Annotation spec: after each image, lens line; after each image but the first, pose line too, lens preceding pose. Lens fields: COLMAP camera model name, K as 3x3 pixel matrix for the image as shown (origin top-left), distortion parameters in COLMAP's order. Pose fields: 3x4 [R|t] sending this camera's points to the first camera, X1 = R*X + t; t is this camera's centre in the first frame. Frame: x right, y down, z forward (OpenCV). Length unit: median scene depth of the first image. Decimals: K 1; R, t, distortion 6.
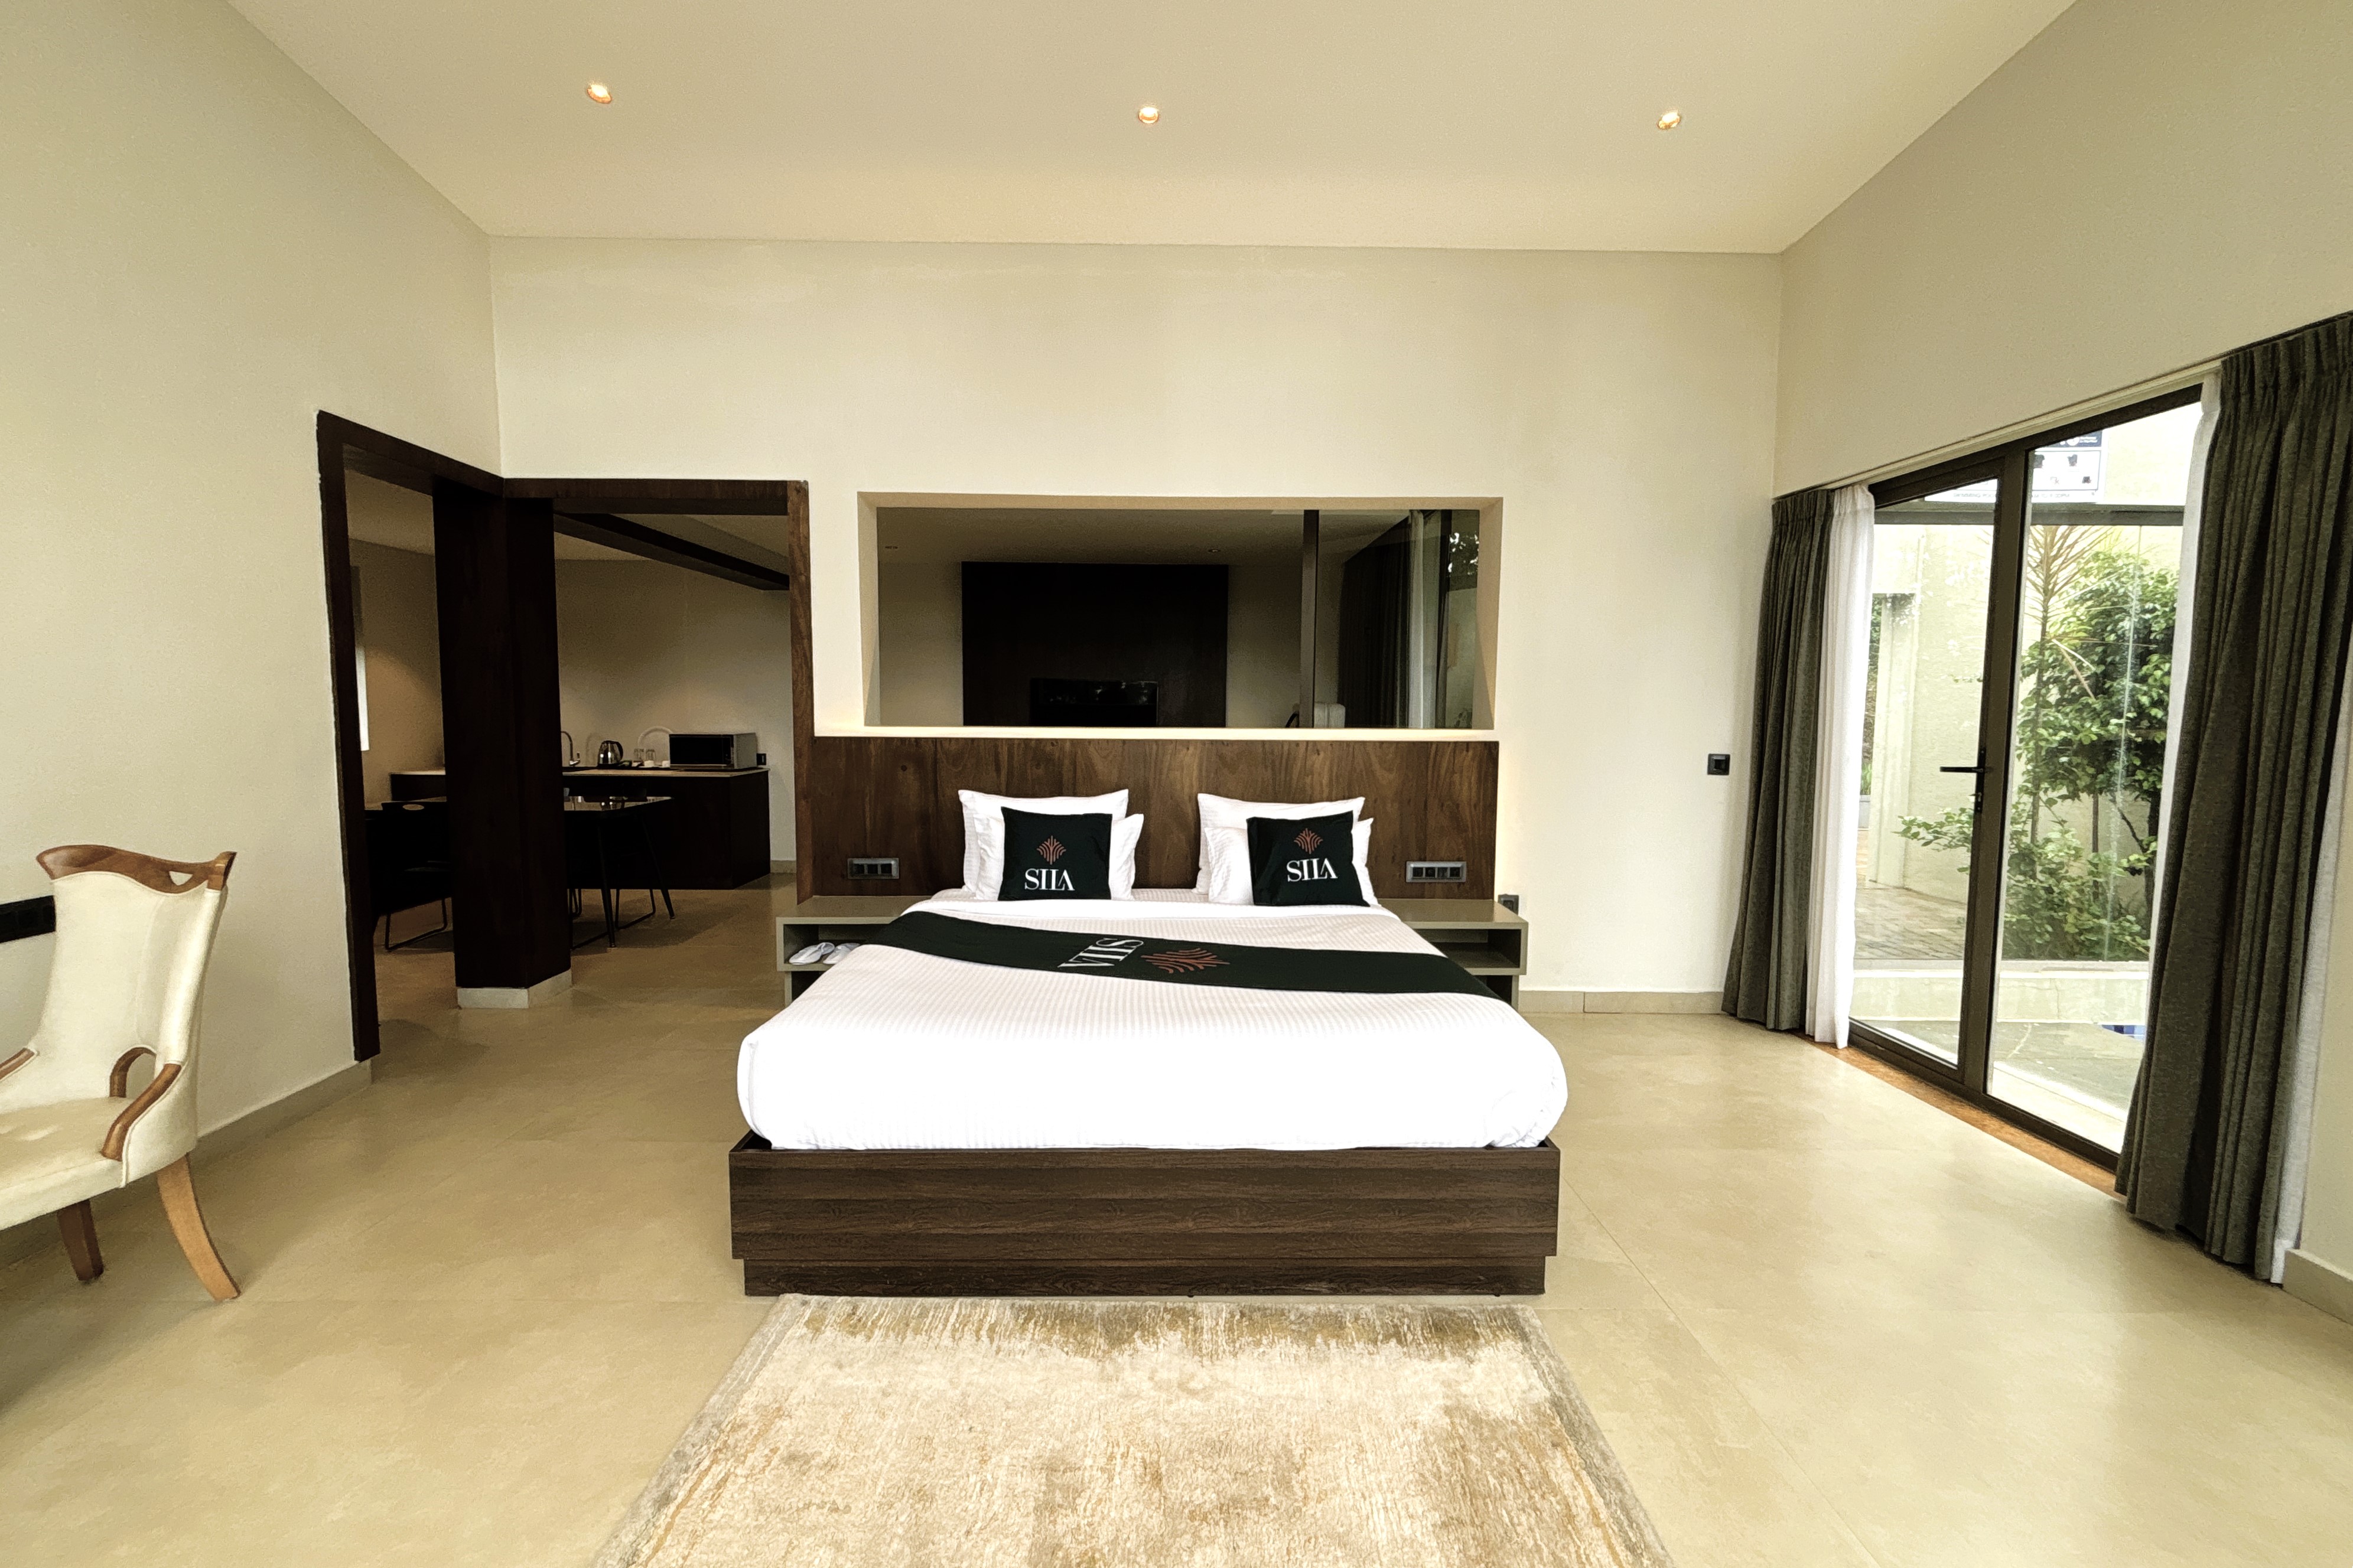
lens RADIAL K [[937.7, 0, 1167.1], [0, 937.7, 782.1], [0, 0, 1]] dist [0.001177, 0.000815]
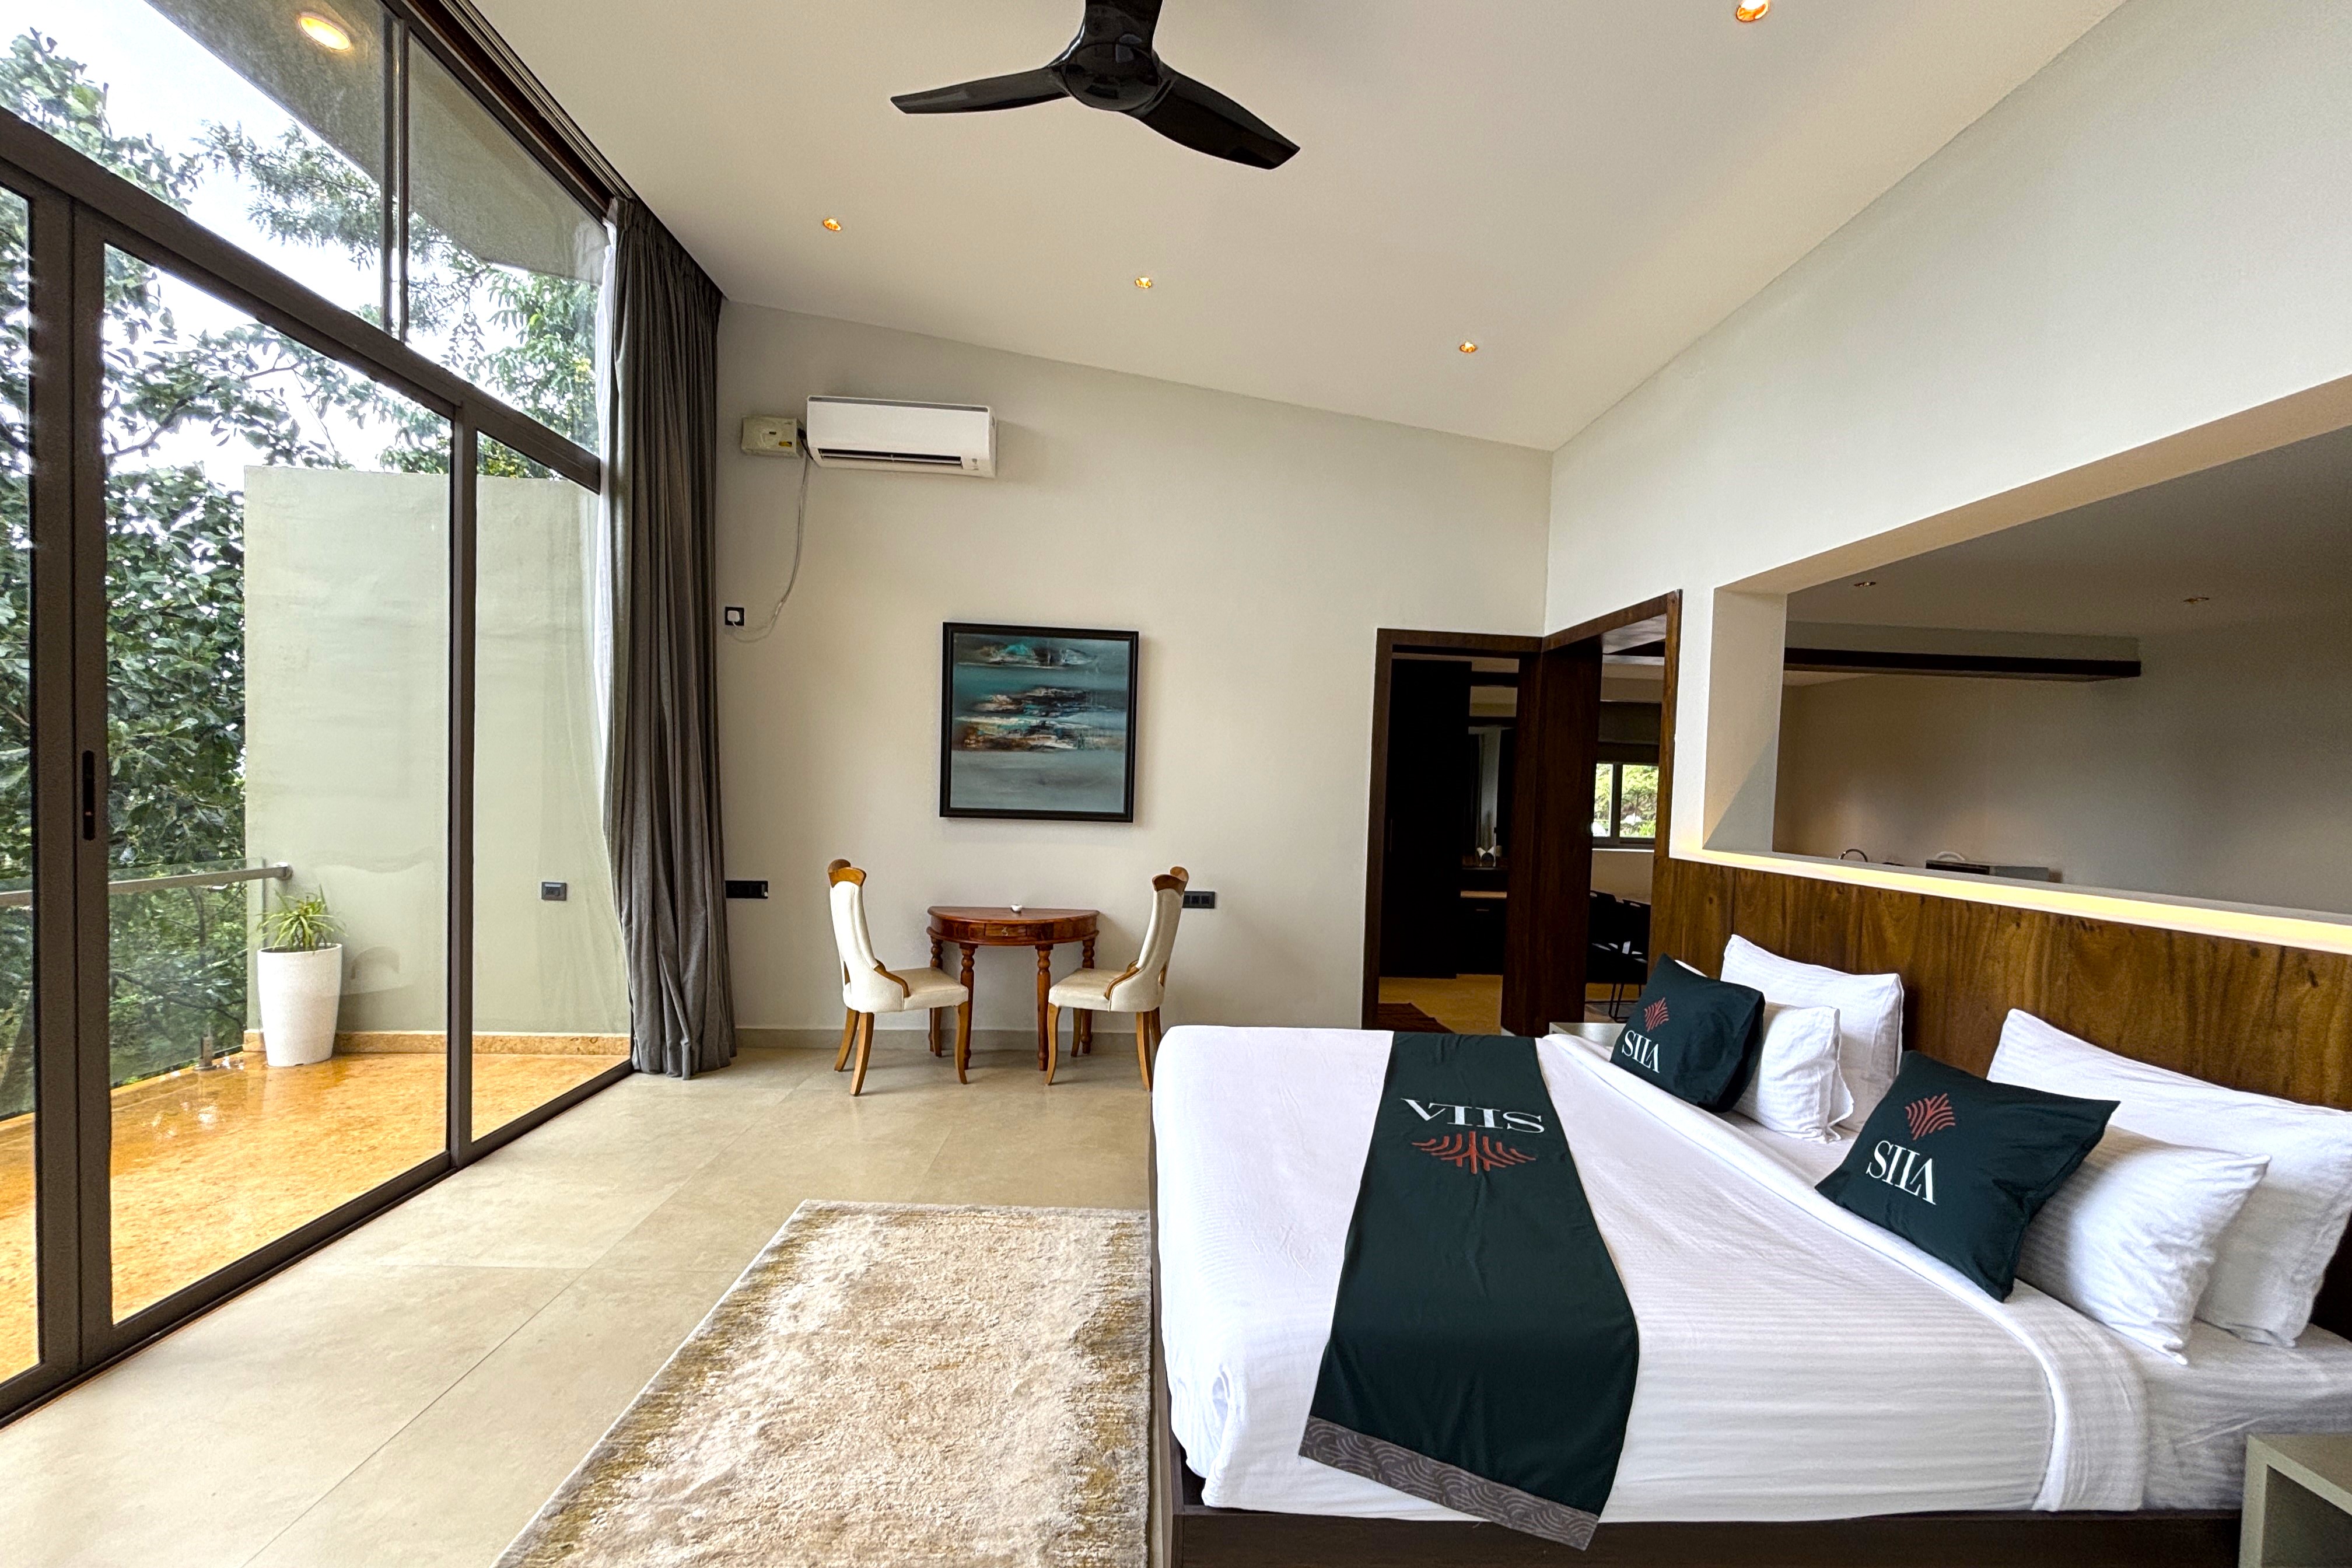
lens RADIAL K [[937.5, 0, 1177.6], [0, 937.5, 799.7], [0, 0, 1]] dist [0.001177, 0.000815]
pose [[0.038420, 0.010141, -0.999210, 0.551964], [-0.120167, 0.992739, 0.005454, -0.052519], [0.992010, 0.119863, 0.039359, 0.481368]]
